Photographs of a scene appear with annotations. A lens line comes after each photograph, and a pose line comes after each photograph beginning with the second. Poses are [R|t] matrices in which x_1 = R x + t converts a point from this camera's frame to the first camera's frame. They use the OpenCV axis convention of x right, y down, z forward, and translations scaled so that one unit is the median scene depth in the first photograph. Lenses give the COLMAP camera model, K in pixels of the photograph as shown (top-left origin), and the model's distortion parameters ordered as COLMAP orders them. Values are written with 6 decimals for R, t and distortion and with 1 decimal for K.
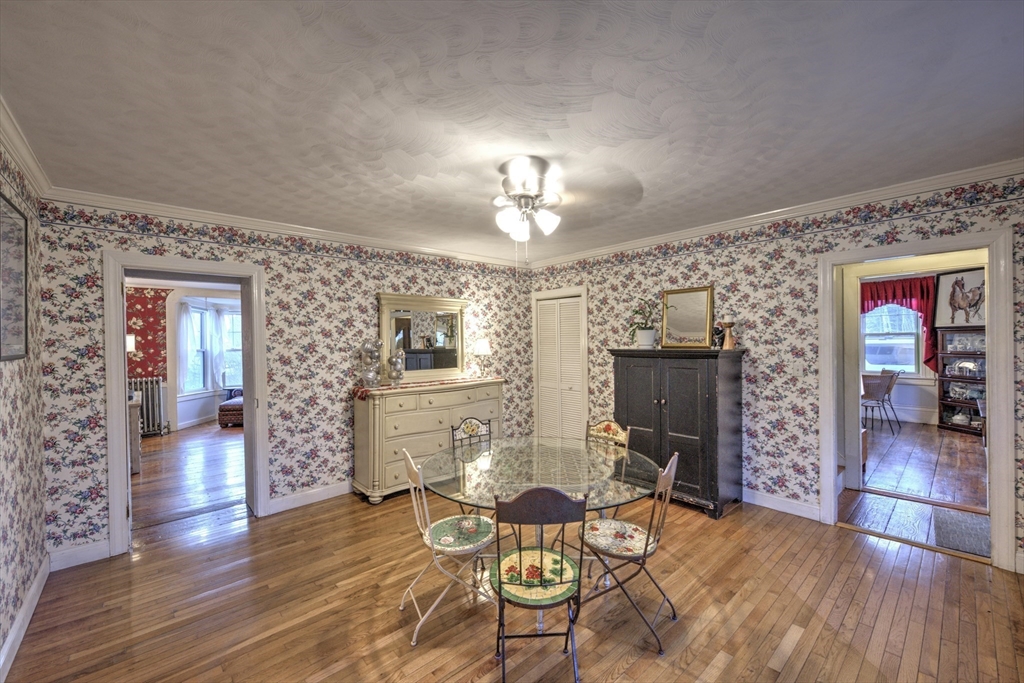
lens RADIAL K [[416.7, 0, 512.0], [0, 416.7, 341.5], [0, 0, 1]] dist [-0.000556, -0.000106]
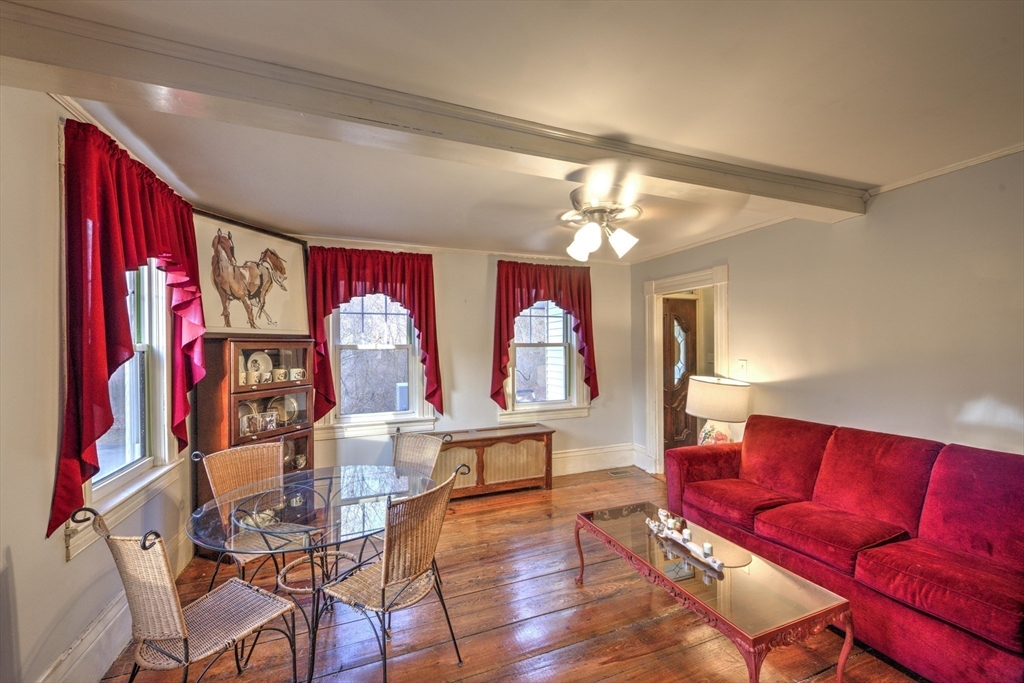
lens RADIAL K [[402.1, 0, 514.9], [0, 402.1, 345.4], [0, 0, 1]] dist [-0.001603, -0.000111]
pose [[-0.939129, 0.014295, 0.343268, 0.719348], [0.013980, 0.999897, -0.003393, -0.019783], [-0.343281, 0.001613, -0.939231, 1.564631]]
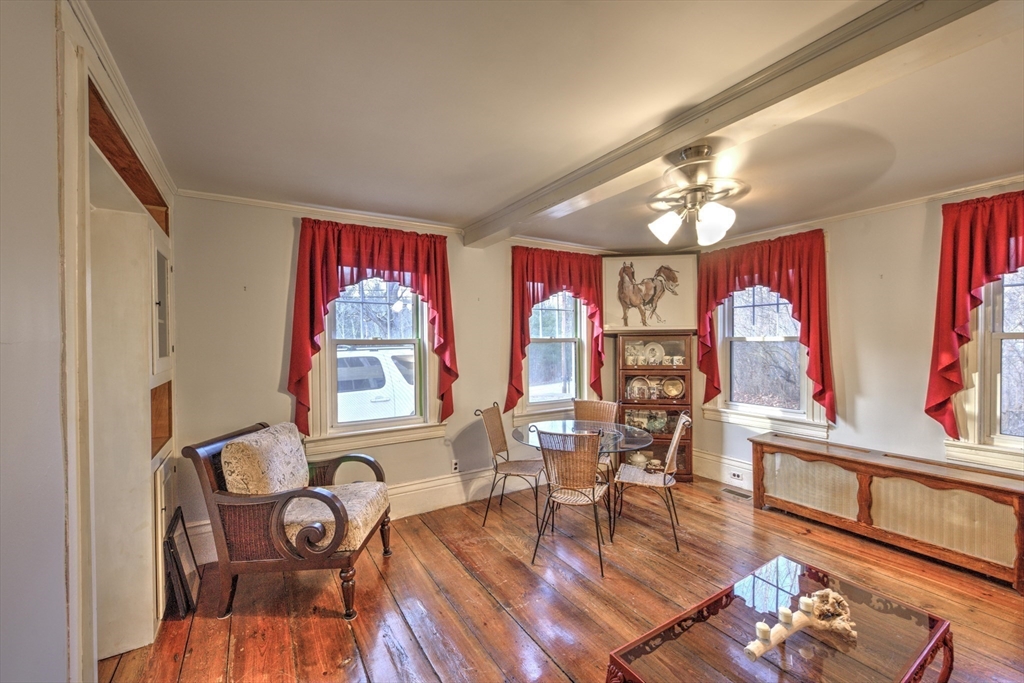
lens RADIAL K [[416.7, 0, 512.0], [0, 416.7, 341.5], [0, 0, 1]] dist [-0.000556, -0.000106]
pose [[0.177973, 0.002719, 0.984032, 0.390273], [0.008536, 0.999954, -0.004307, -0.018862], [-0.983998, 0.009166, 0.177942, 1.270313]]
